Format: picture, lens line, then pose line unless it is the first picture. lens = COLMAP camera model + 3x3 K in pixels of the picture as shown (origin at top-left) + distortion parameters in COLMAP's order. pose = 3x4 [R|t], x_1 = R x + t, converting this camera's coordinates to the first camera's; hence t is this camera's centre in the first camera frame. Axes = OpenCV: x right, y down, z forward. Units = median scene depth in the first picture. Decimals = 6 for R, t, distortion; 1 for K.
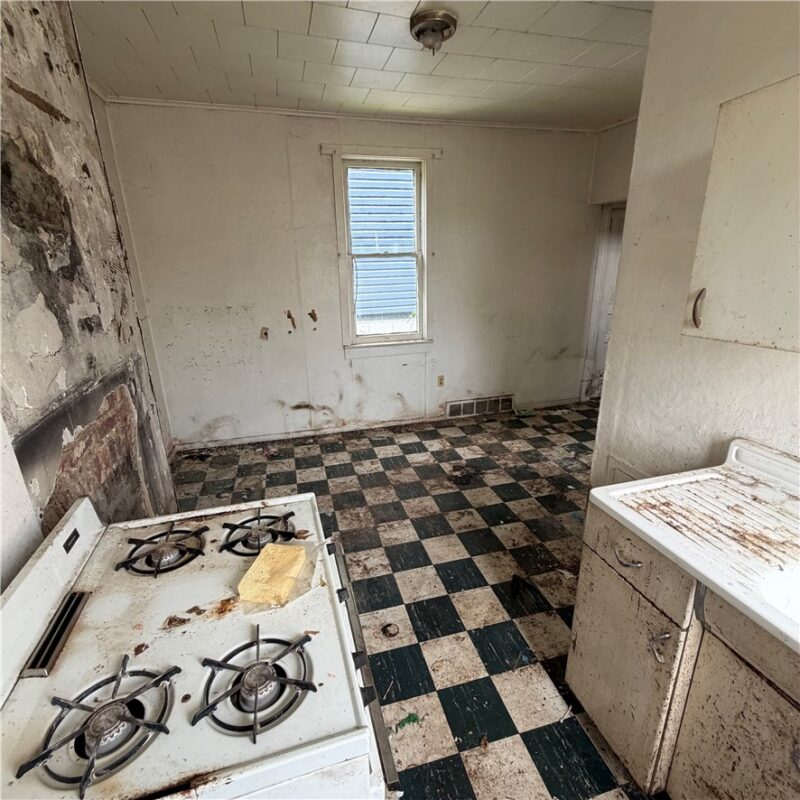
lens RADIAL K [[426.2, 0, 402.6], [0, 426.2, 400.8], [0, 0, 1]] dist [0.001543, 0.000105]
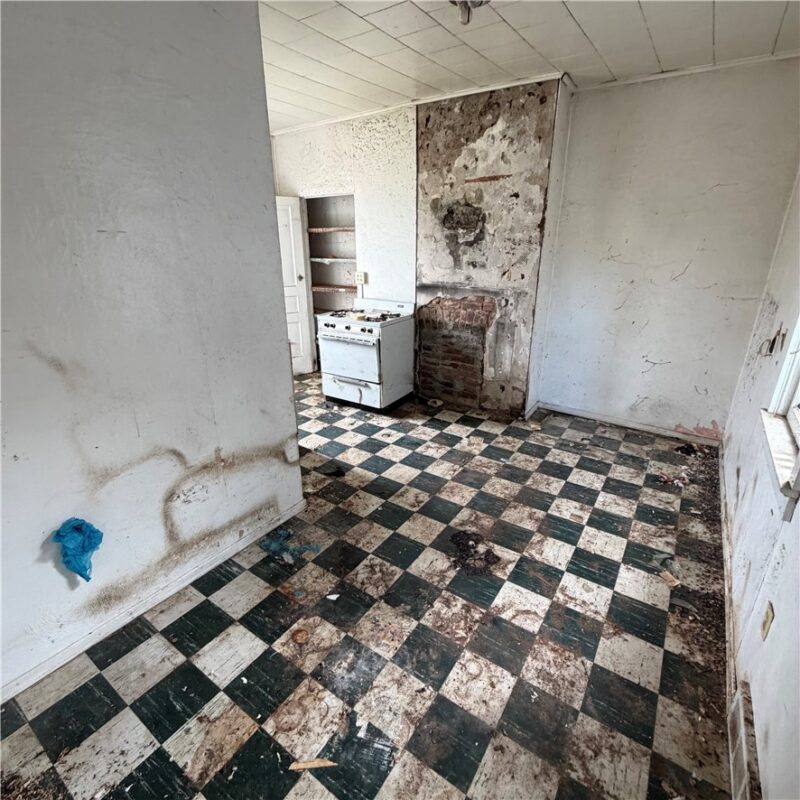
lens RADIAL K [[426.2, 0, 402.0], [0, 426.2, 397.3], [0, 0, 1]] dist [0.001543, 0.000105]
pose [[-0.769269, 0.236055, -0.593720, 0.598556], [-0.188473, 0.804061, 0.563883, -0.412498], [0.610495, 0.545677, -0.574049, 1.207061]]
